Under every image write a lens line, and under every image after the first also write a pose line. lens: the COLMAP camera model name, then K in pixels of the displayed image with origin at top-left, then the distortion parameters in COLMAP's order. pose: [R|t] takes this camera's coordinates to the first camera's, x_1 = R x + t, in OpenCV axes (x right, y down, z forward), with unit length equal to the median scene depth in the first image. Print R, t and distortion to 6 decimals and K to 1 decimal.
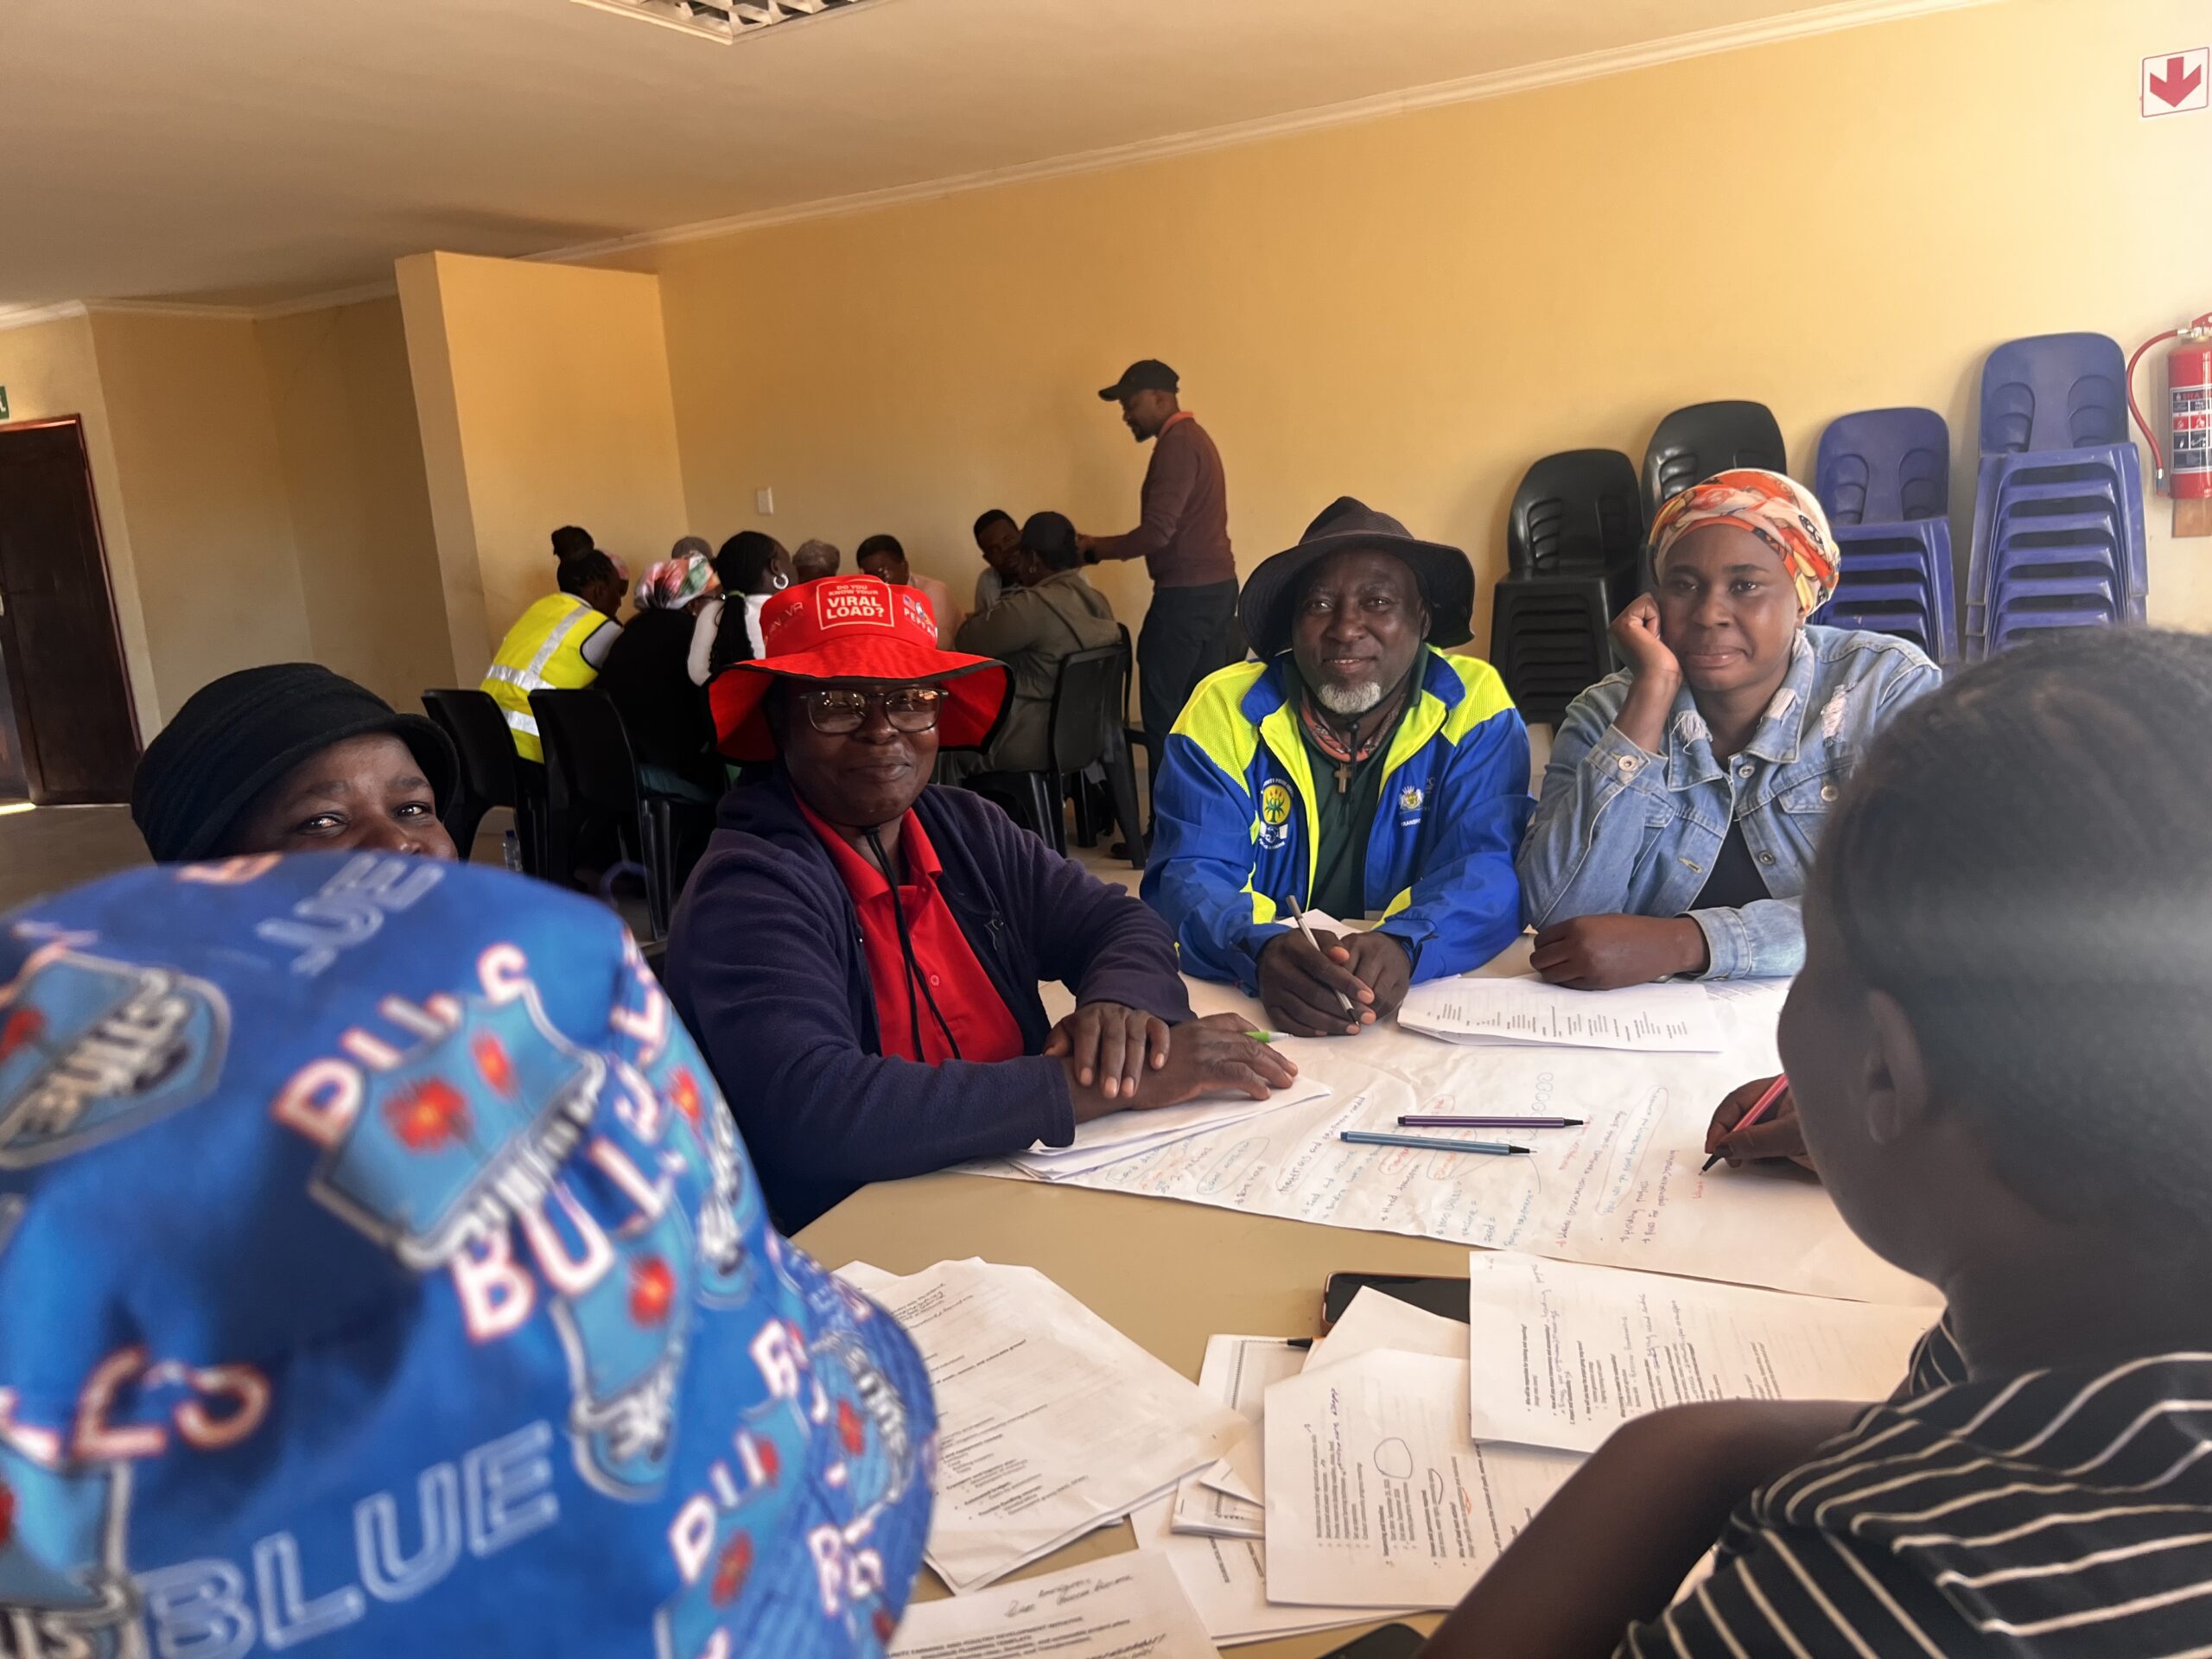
lens RADIAL K [[1682.0, 0, 1106.0], [0, 1682.0, 829.5], [0, 0, 1]] dist [-0.004296, -0.008693]
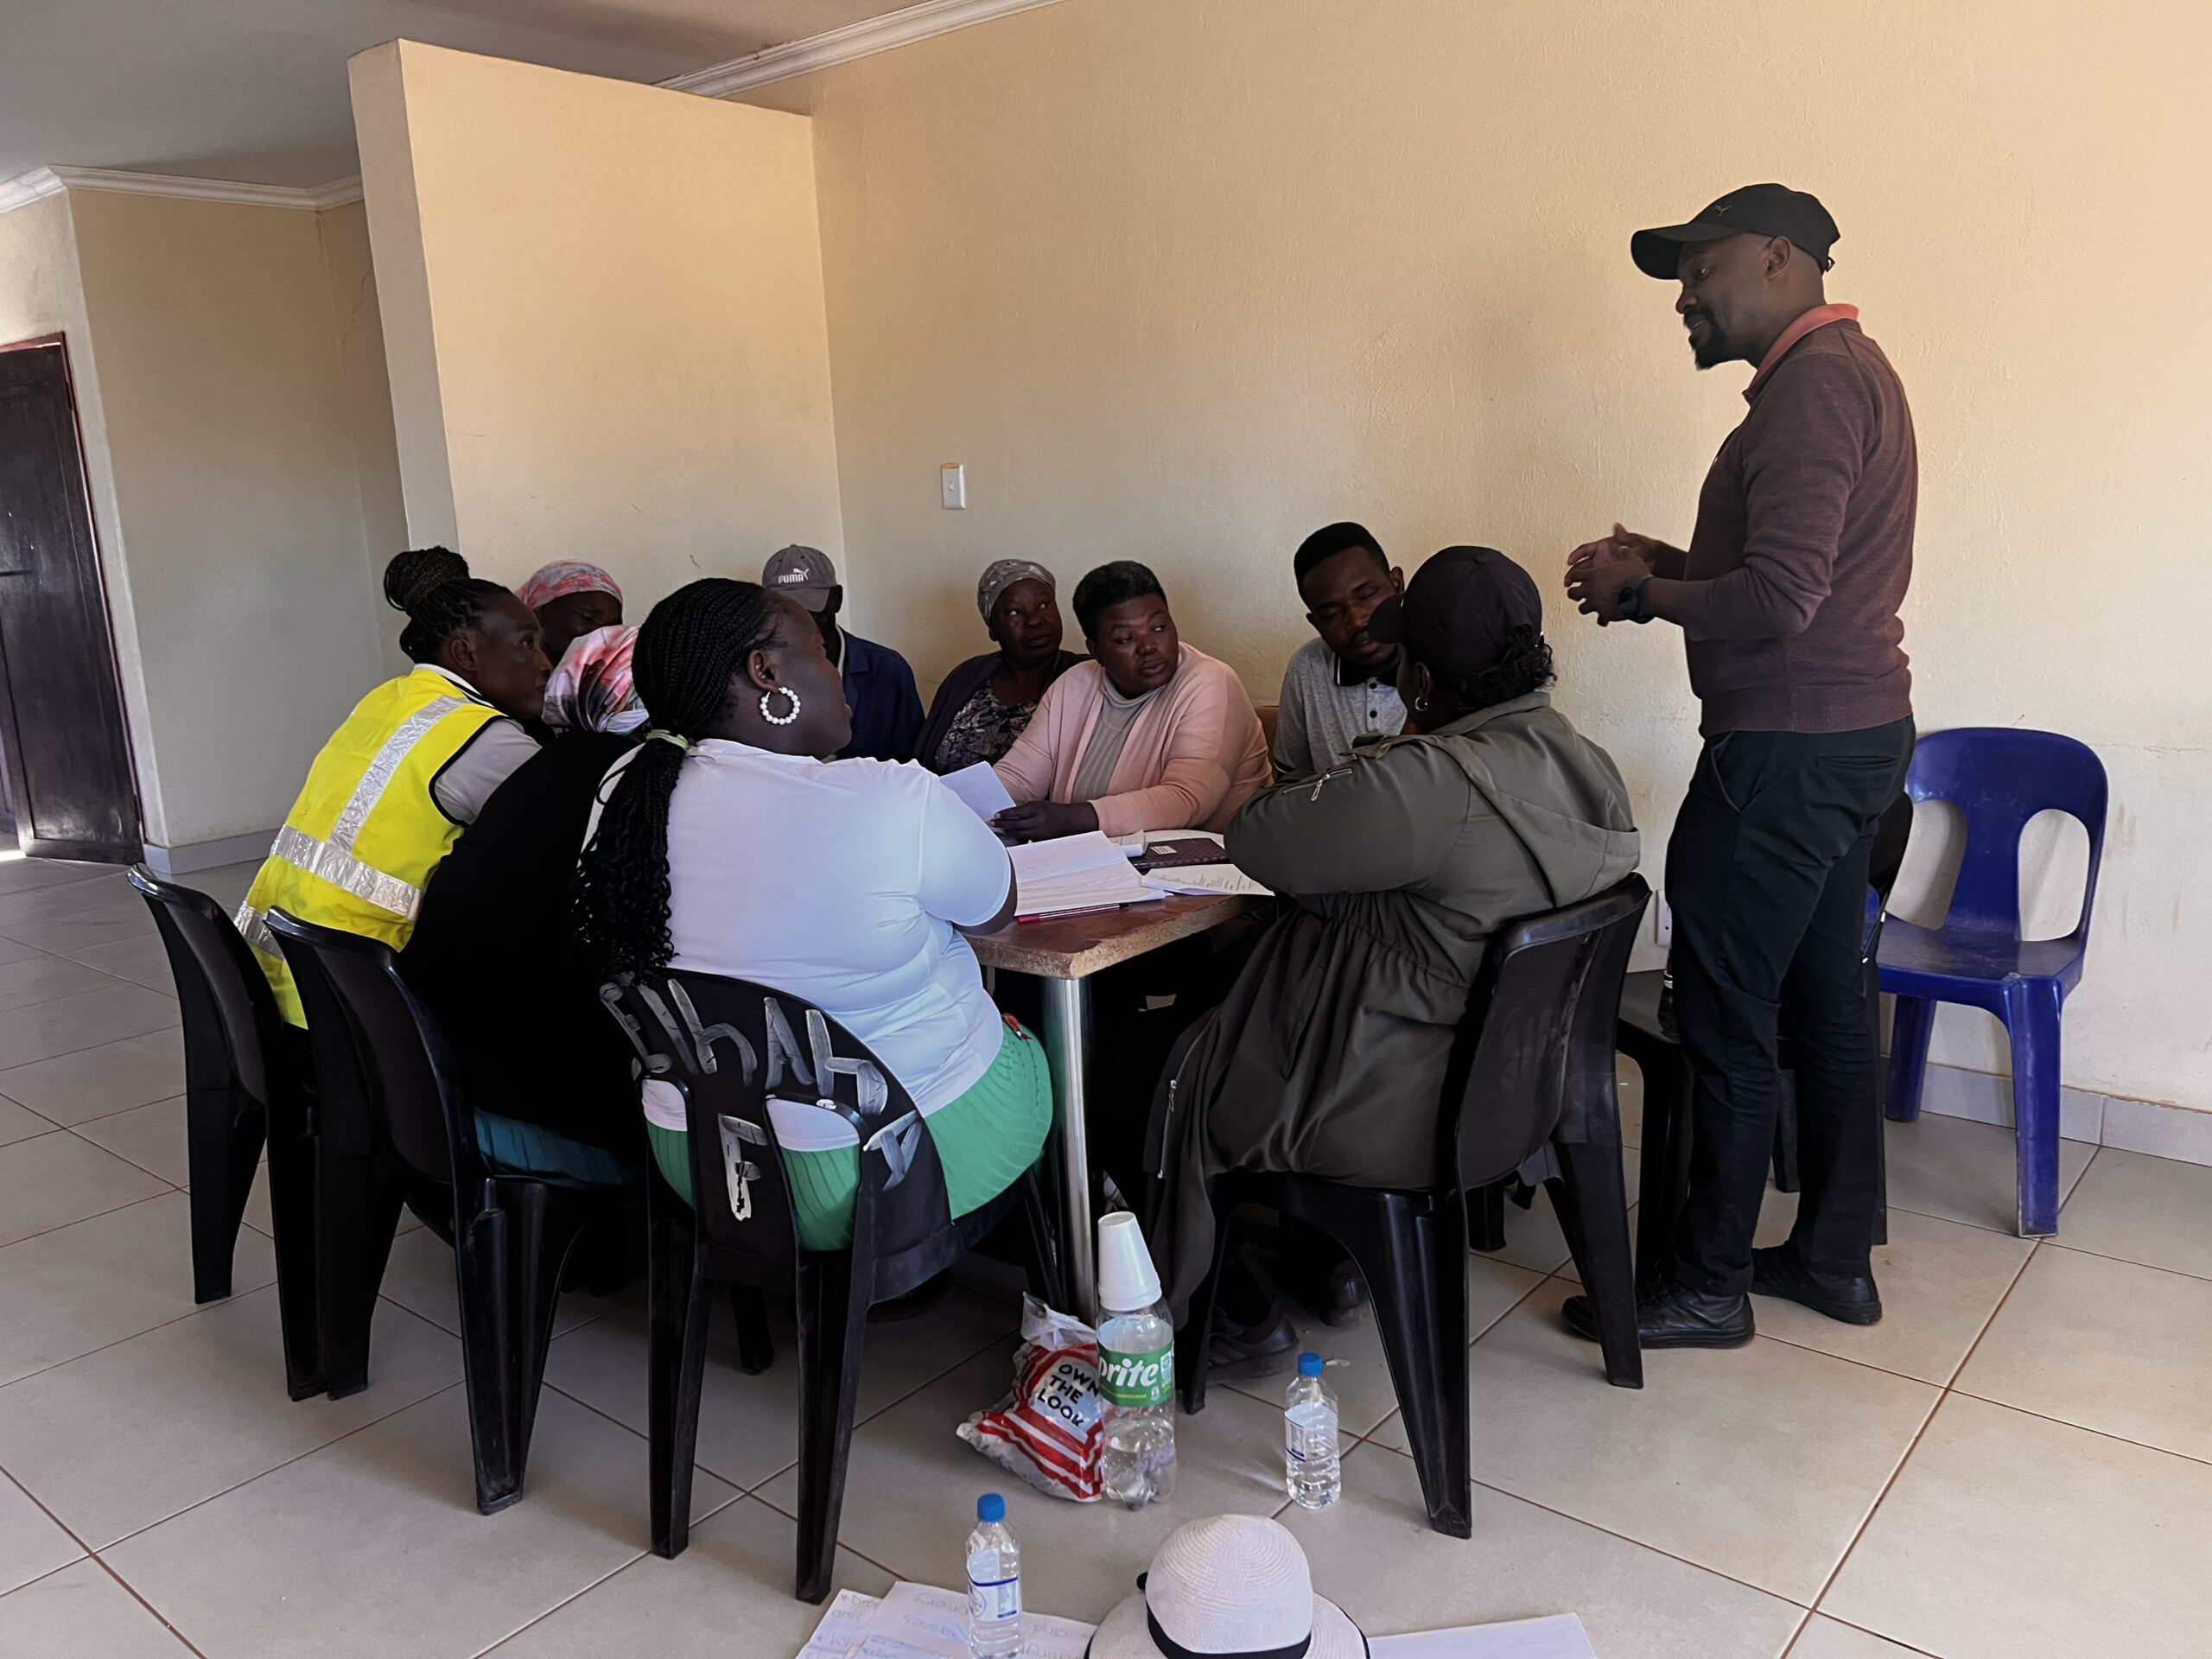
lens RADIAL K [[1682.0, 0, 1106.0], [0, 1682.0, 829.5], [0, 0, 1]] dist [-0.004296, -0.008693]
pose [[0.981409, 0.070050, -0.178690, -0.042421], [-0.068480, 0.997540, 0.014949, -0.113467], [0.179298, -0.002434, 0.983792, 0.552098]]
